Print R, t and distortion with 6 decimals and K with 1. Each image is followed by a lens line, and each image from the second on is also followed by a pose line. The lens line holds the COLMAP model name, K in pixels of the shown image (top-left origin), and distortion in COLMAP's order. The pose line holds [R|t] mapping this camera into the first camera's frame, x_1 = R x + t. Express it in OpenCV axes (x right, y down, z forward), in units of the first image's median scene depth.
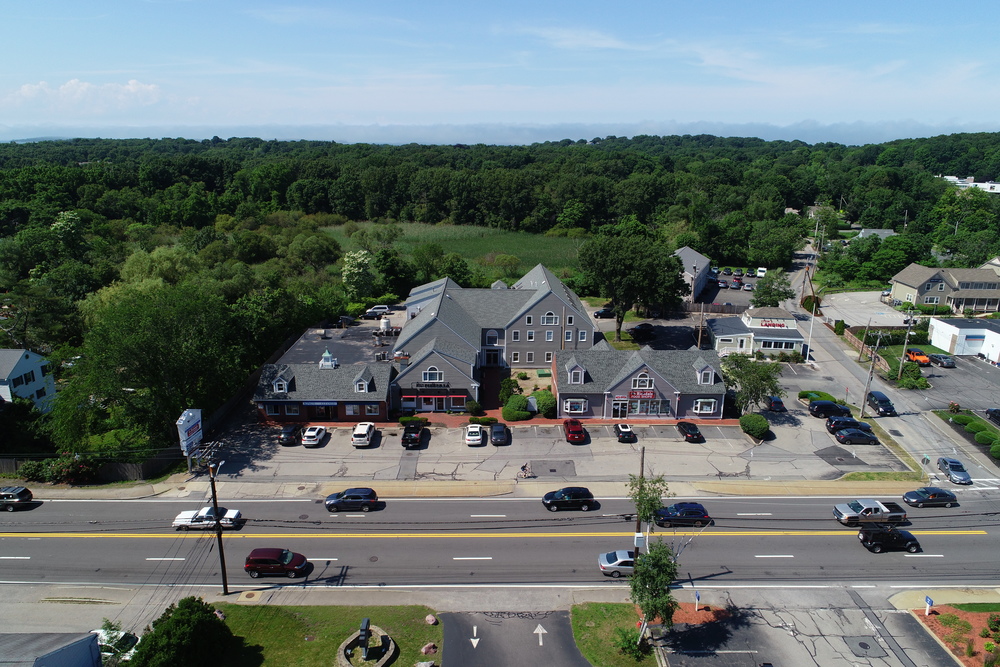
lens RADIAL K [[671.1, 0, 500.0], [0, 671.1, 333.5], [0, 0, 1]] dist [-0.003645, 0.001583]
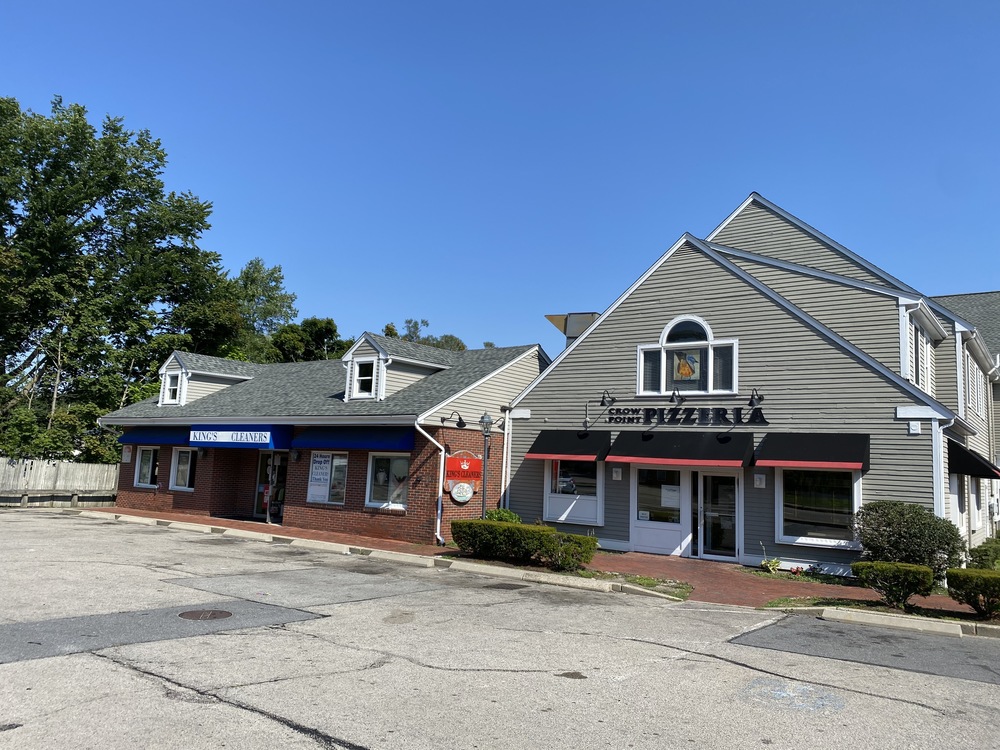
lens RADIAL K [[756.3, 0, 500.4], [0, 756.3, 371.1], [0, 0, 1]] dist [0.041599, -0.057766]
pose [[0.799668, -0.045032, -0.598751, -0.007078], [-0.205113, 0.916710, -0.342887, 0.138901], [0.564322, 0.397007, 0.723827, 0.719651]]
